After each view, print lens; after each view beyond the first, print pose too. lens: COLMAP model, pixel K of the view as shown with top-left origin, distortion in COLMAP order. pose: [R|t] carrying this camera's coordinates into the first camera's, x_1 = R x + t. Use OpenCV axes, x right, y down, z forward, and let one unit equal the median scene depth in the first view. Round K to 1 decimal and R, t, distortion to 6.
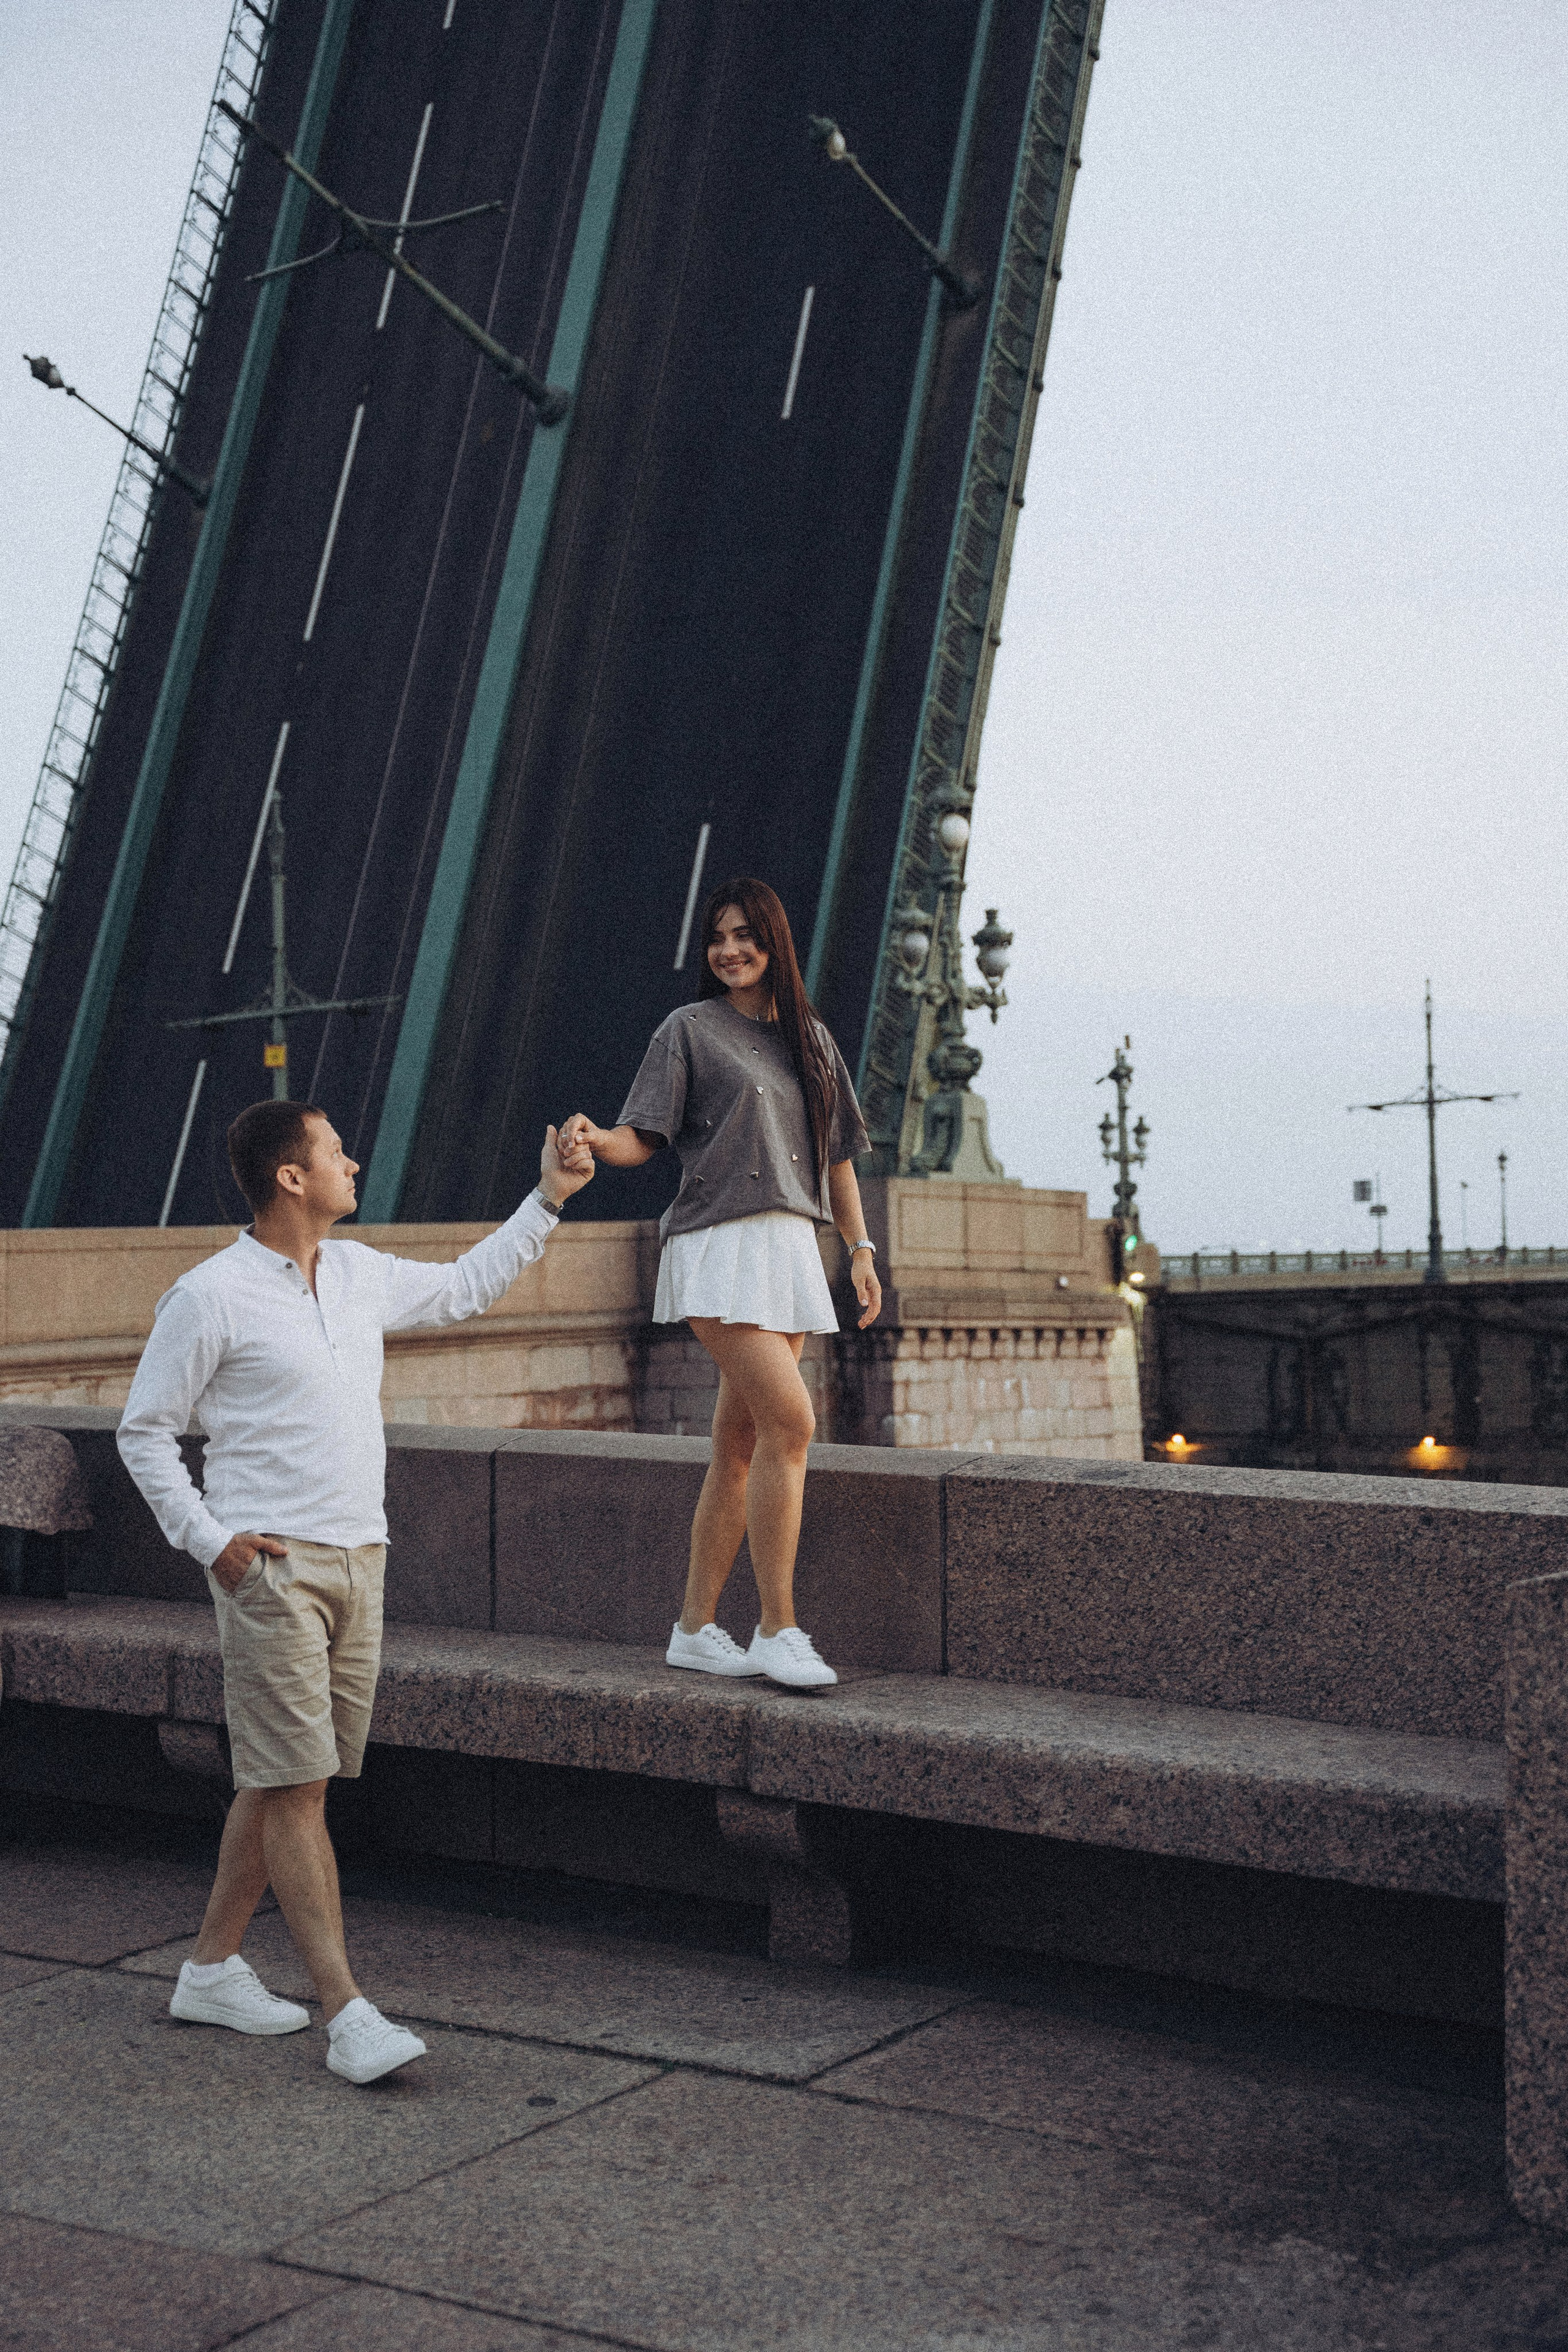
lens RADIAL K [[3061.5, 0, 799.2], [0, 3061.5, 1187.3], [0, 0, 1]] dist [0.069316, 0.323270]
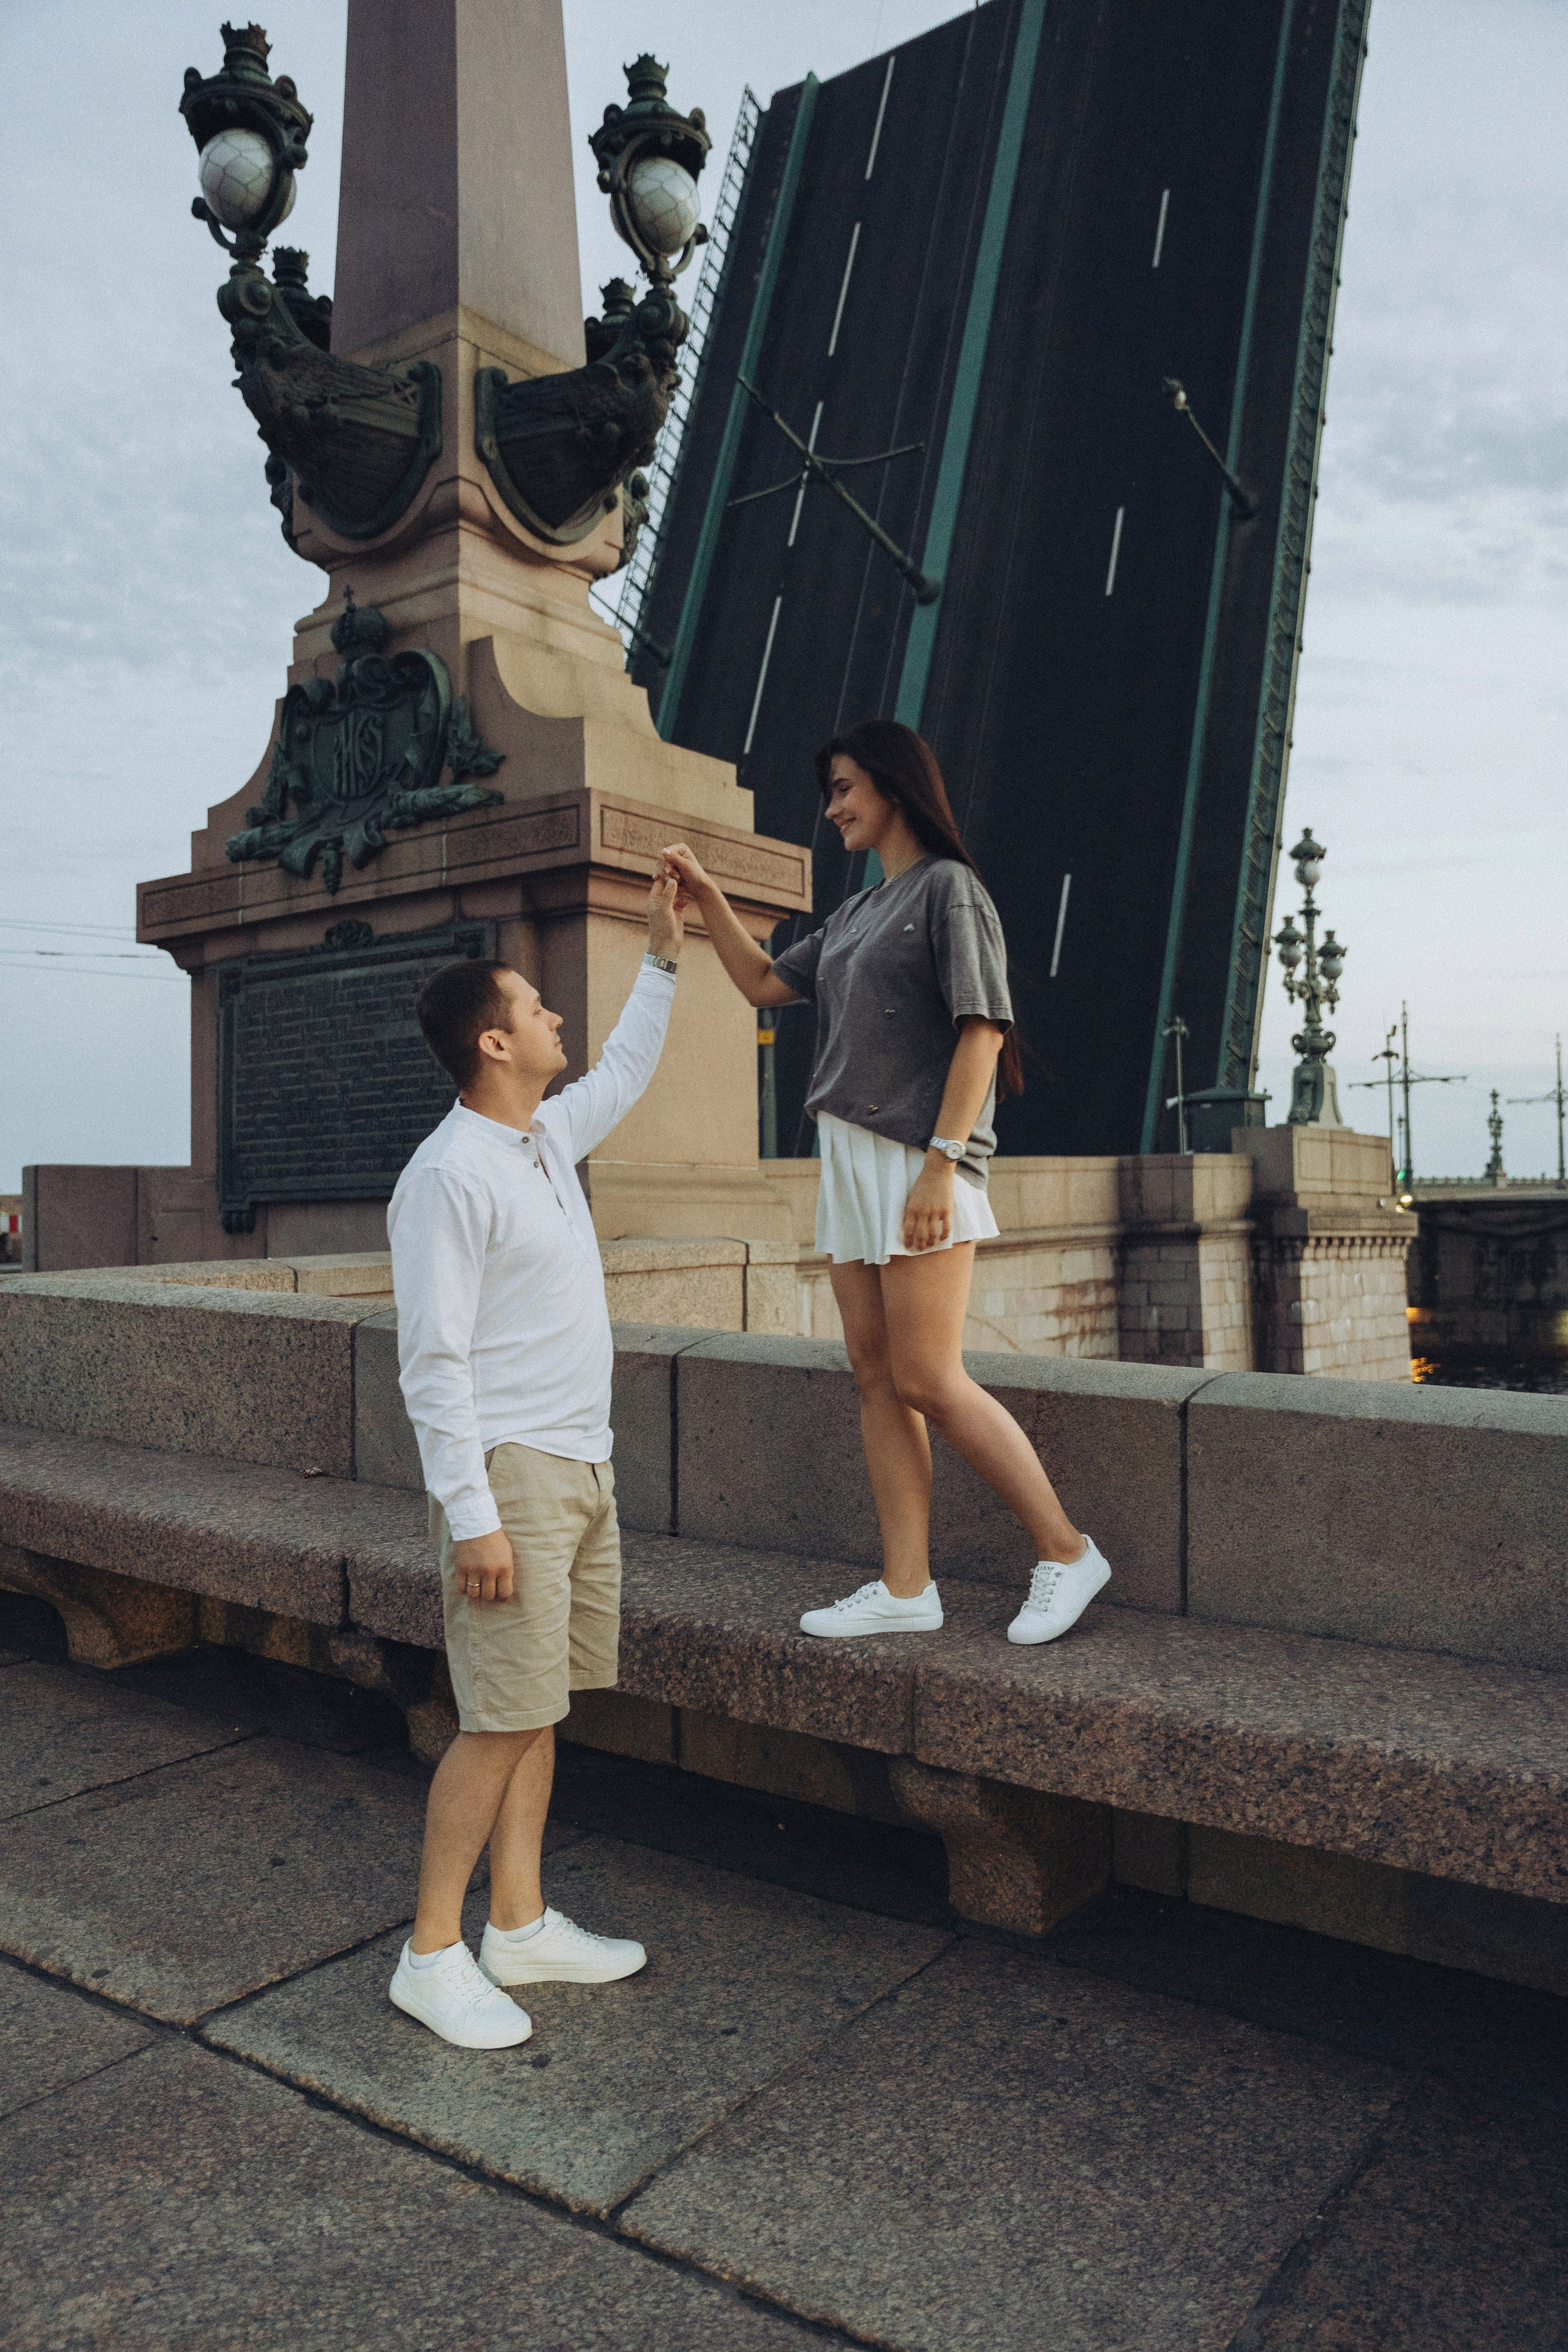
lens RADIAL K [[1859.0, 0, 790.2], [0, 1859.0, 1182.1], [0, 0, 1]] dist [-0.126693, 0.158172]
pose [[0.999839, 0.006671, -0.016633, -0.168100], [-0.006264, 0.999682, 0.024416, 0.003195], [0.016791, -0.024308, 0.999564, 0.174332]]
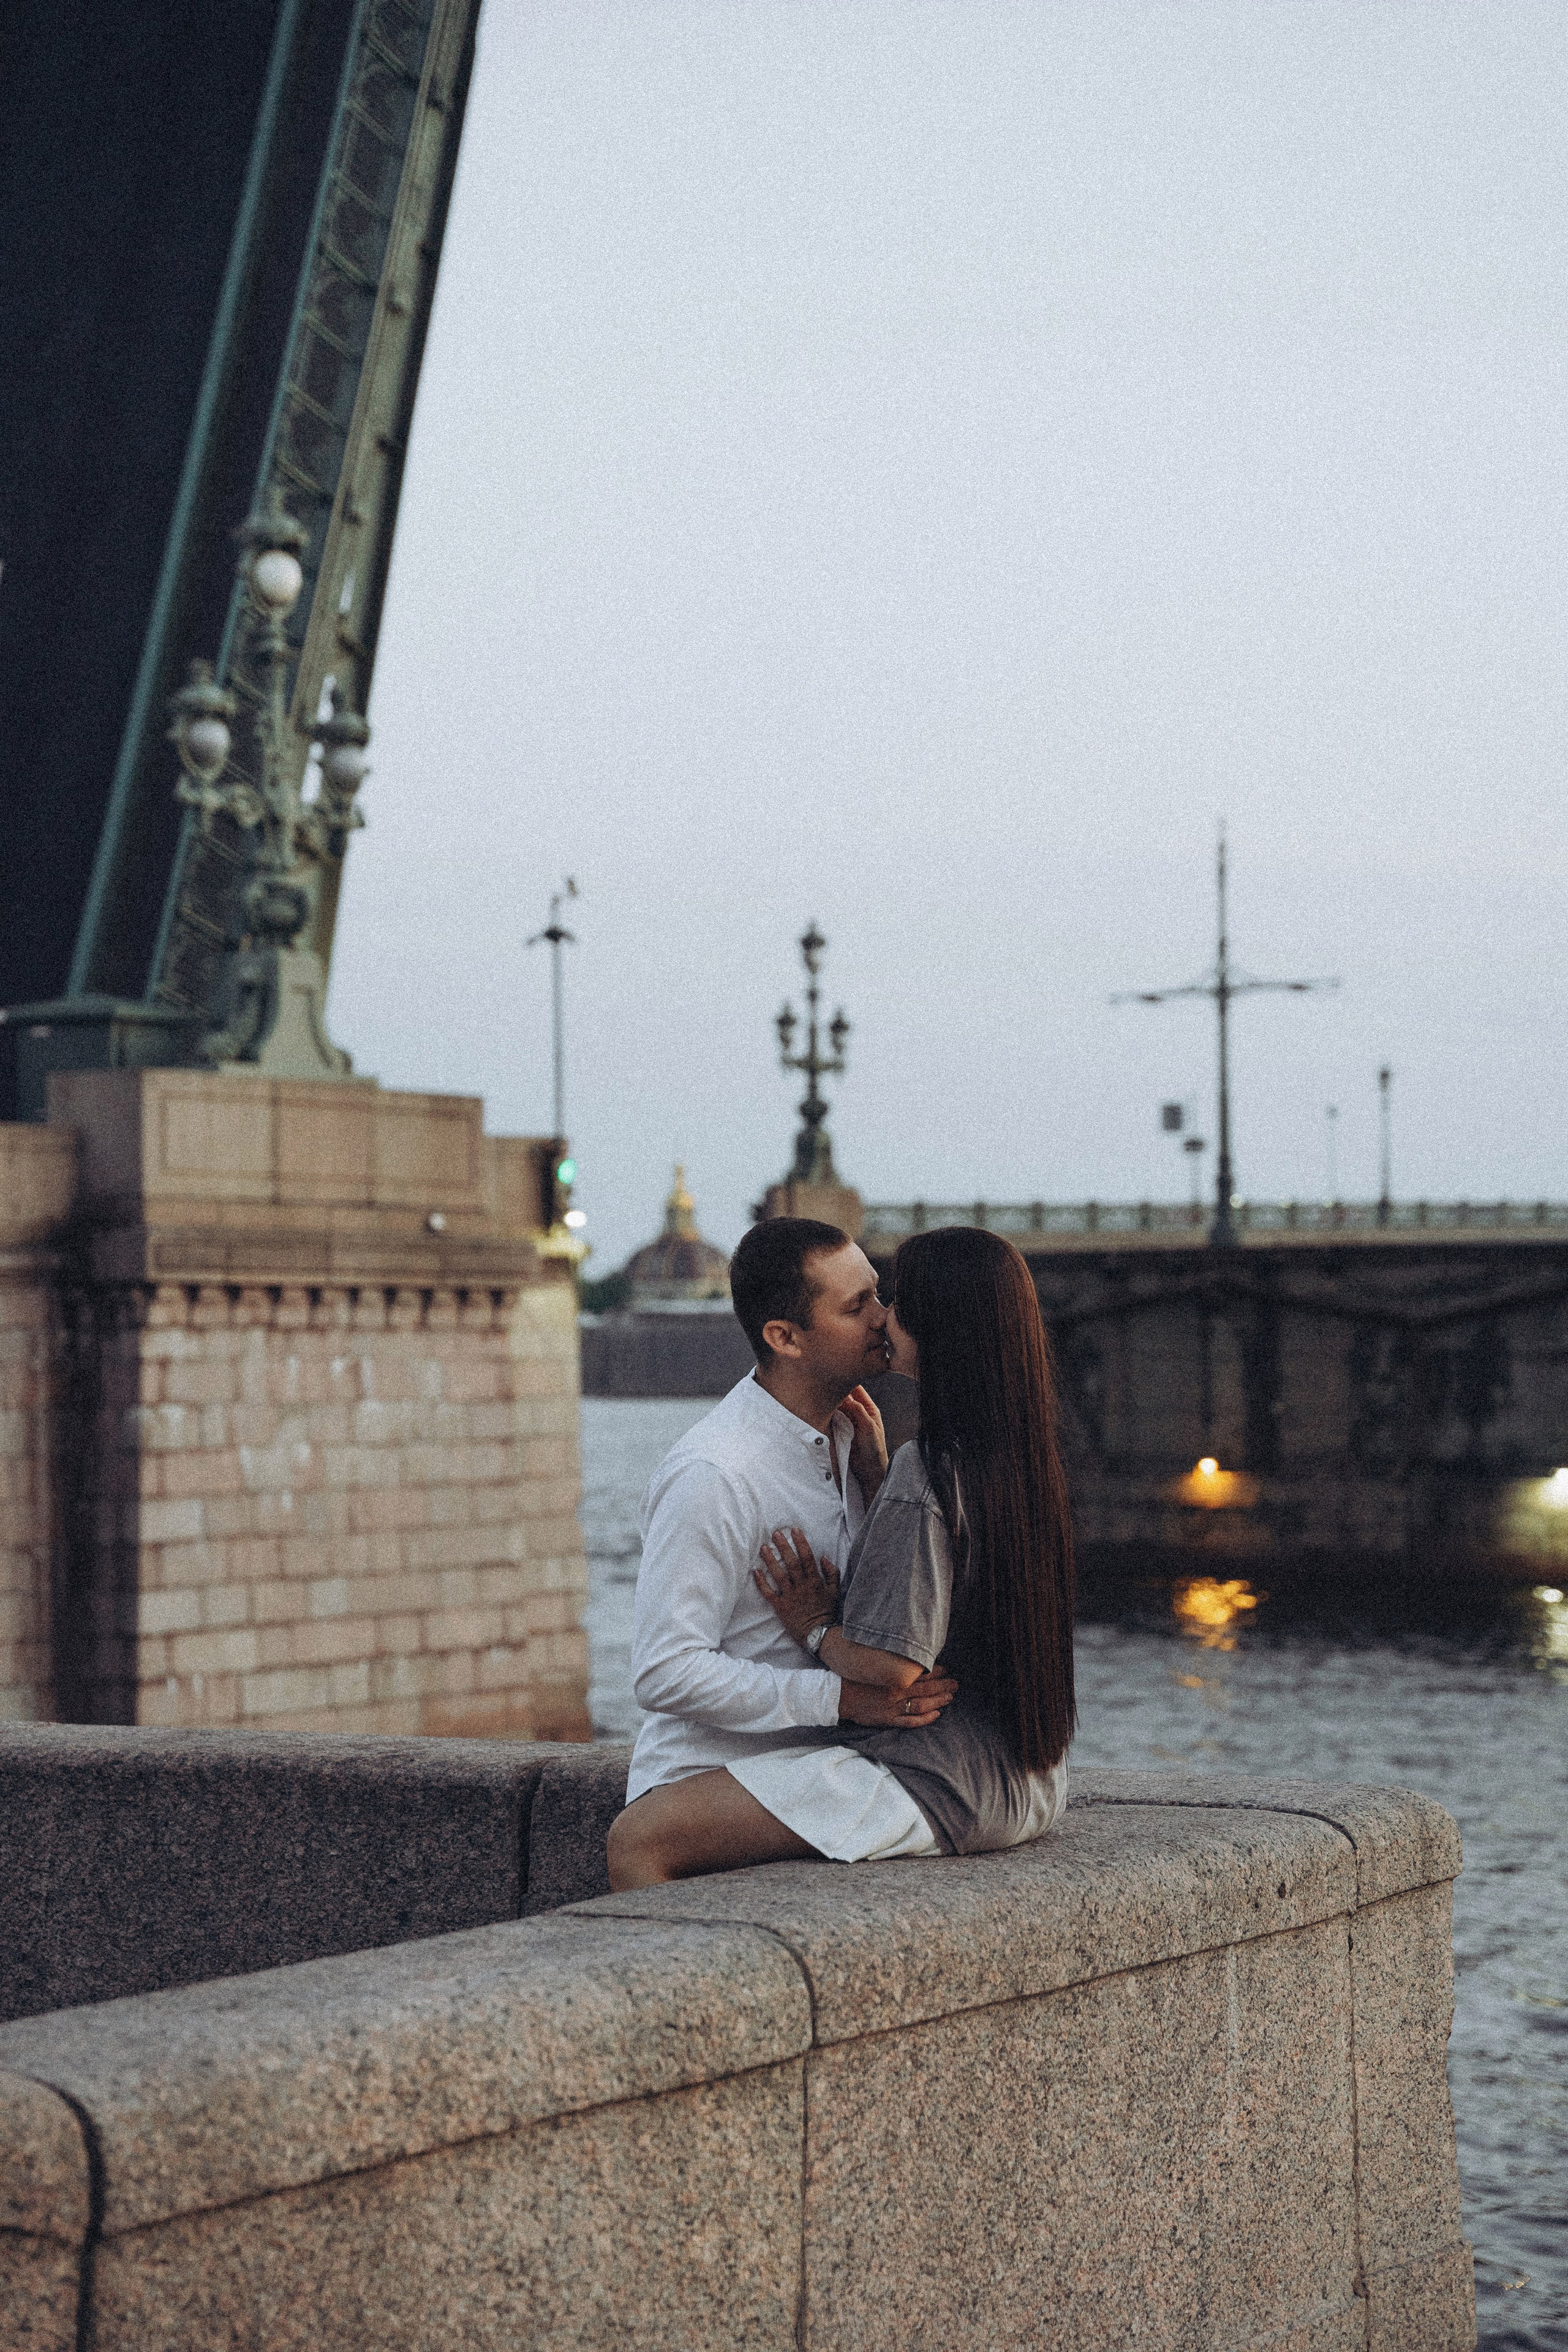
lens RADIAL K [[4330.5, 0, 811.9], [0, 4330.5, 1169.4], [0, 0, 1]] dist [0.276848, 0.955933]
pose [[0.998815, 0.011218, 0.047355, 0.127040], [-0.011774, 0.999865, 0.011481, 0.006162], [-0.047220, -0.012025, 0.998812, -0.005674]]
